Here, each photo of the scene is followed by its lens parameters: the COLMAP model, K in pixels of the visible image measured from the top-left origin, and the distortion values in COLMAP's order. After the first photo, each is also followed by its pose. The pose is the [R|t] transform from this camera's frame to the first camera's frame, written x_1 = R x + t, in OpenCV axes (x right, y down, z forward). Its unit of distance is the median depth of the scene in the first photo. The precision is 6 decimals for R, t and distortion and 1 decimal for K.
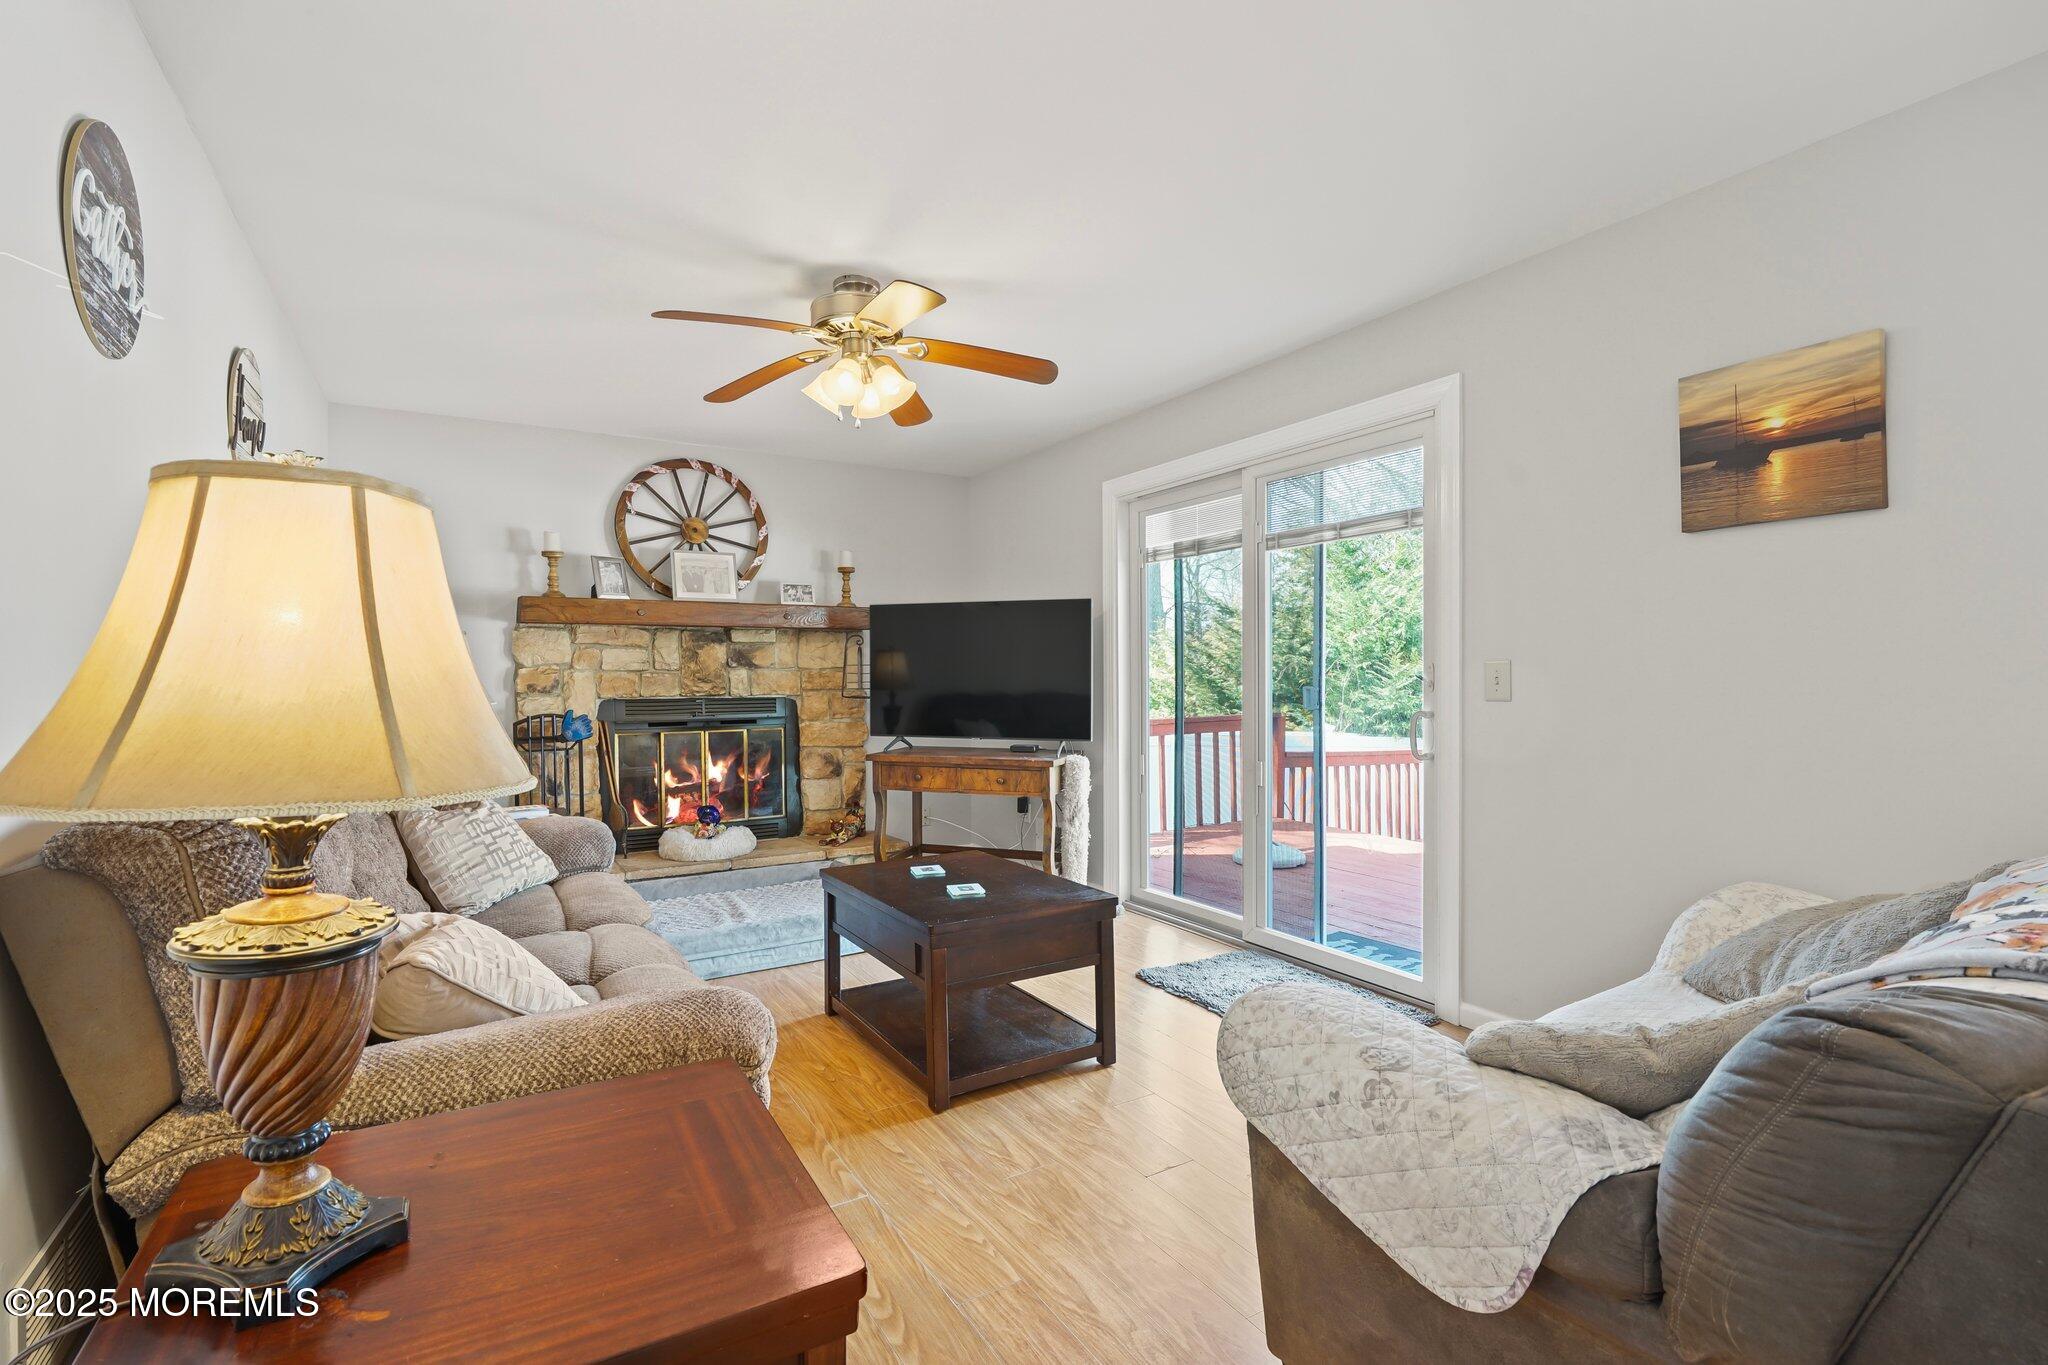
lens RADIAL K [[937.6, 0, 1022.0], [0, 937.6, 680.5], [0, 0, 1]] dist [-0.003258, 0.001885]
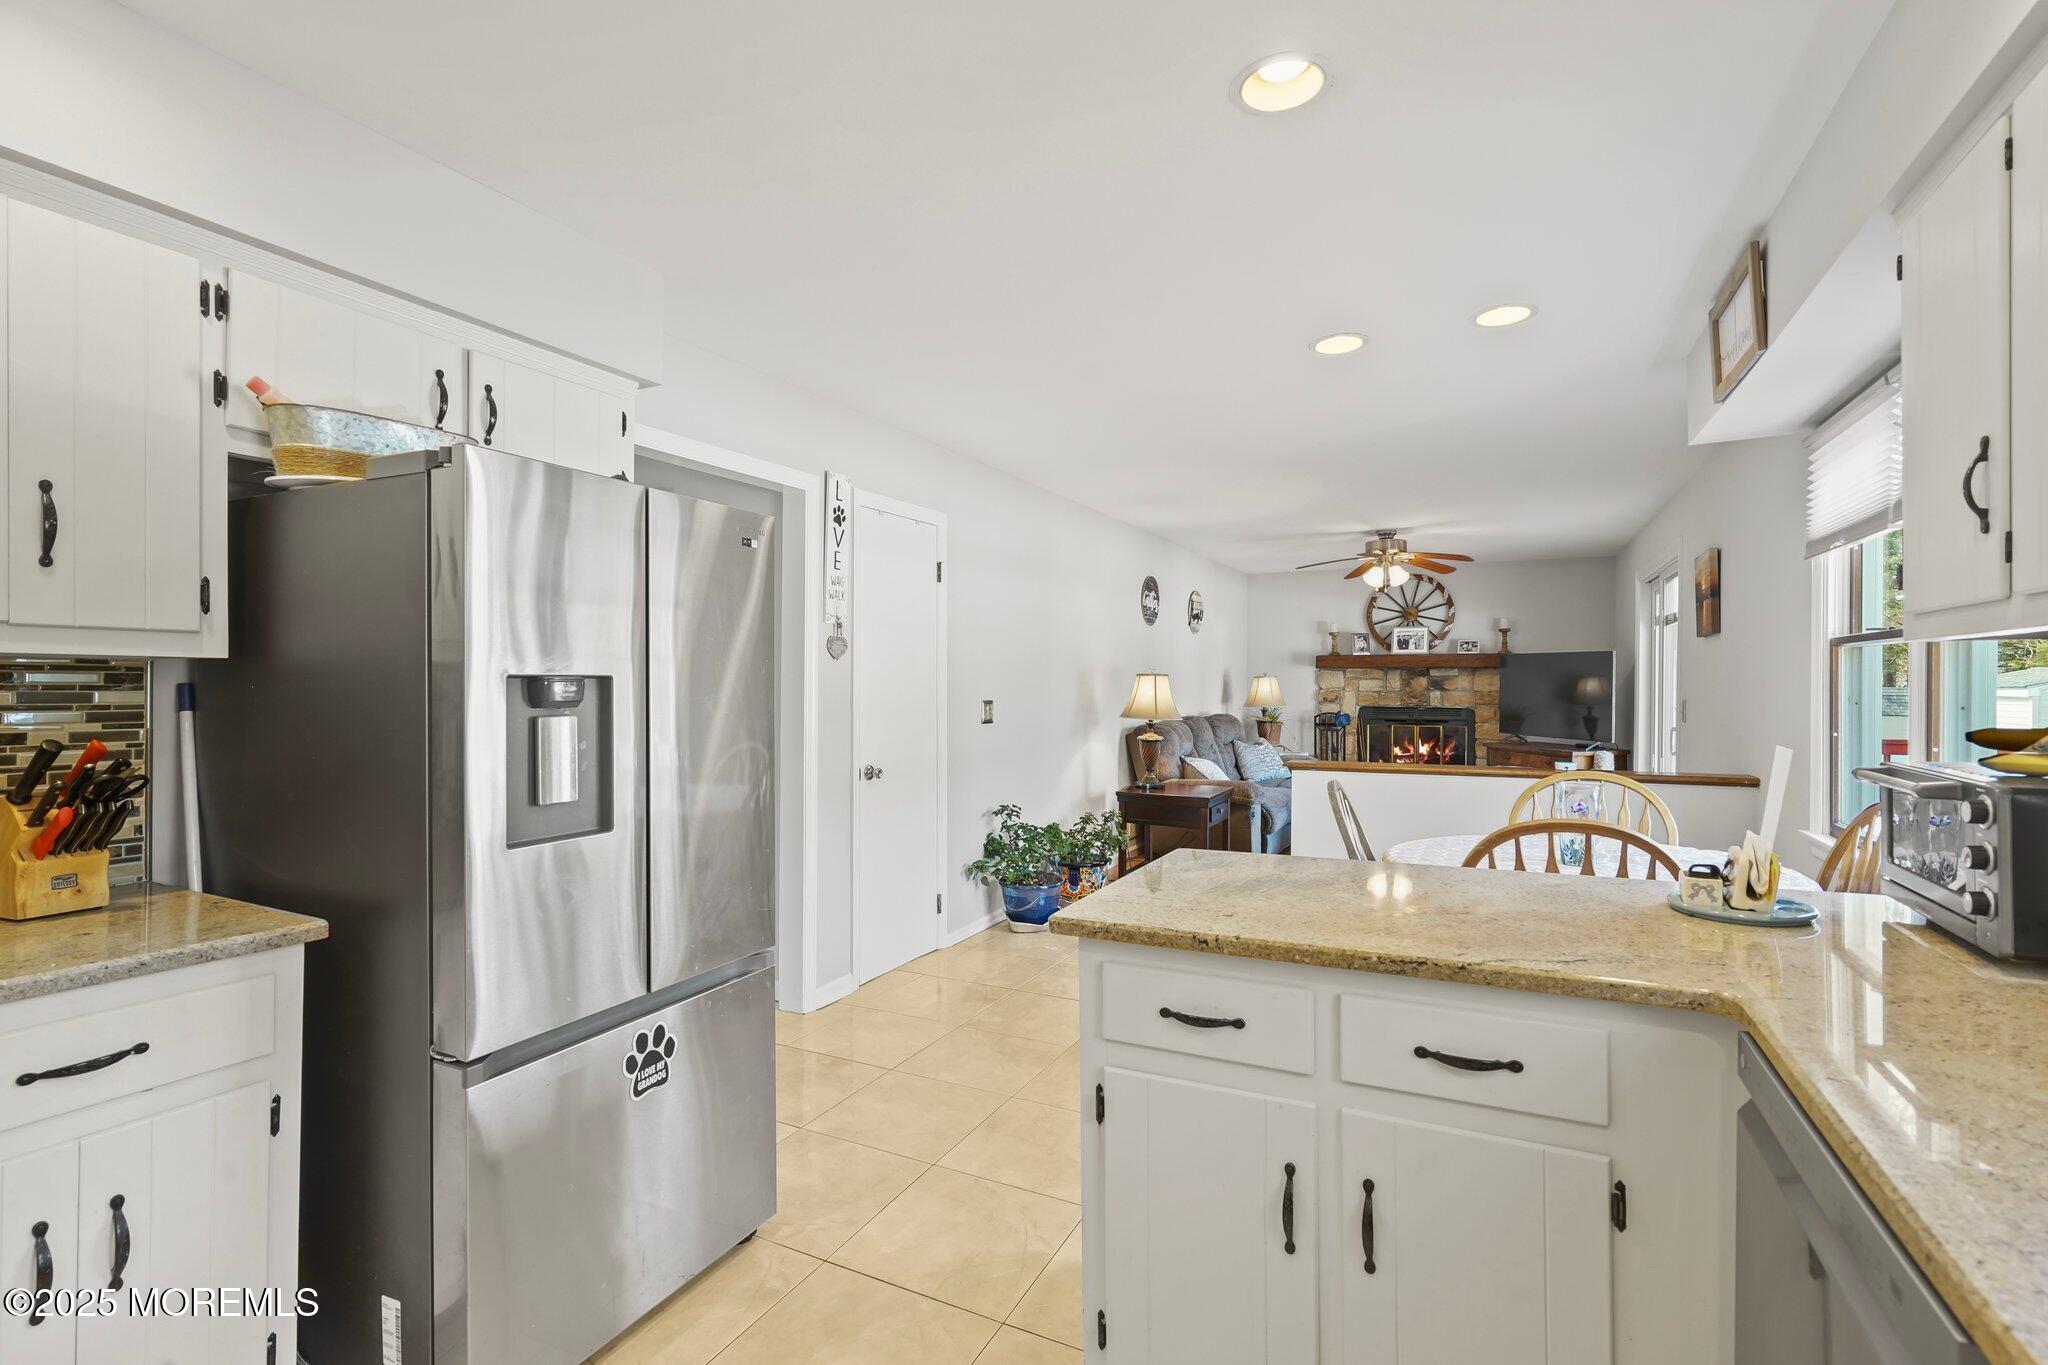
lens RADIAL K [[937.6, 0, 1017.8], [0, 937.6, 689.4], [0, 0, 1]] dist [-0.003258, 0.001885]
pose [[0.529720, 0.014518, -0.848049, 0.834136], [-0.009844, 0.999891, 0.010968, -0.029053], [0.848116, 0.002538, 0.529805, -0.635634]]
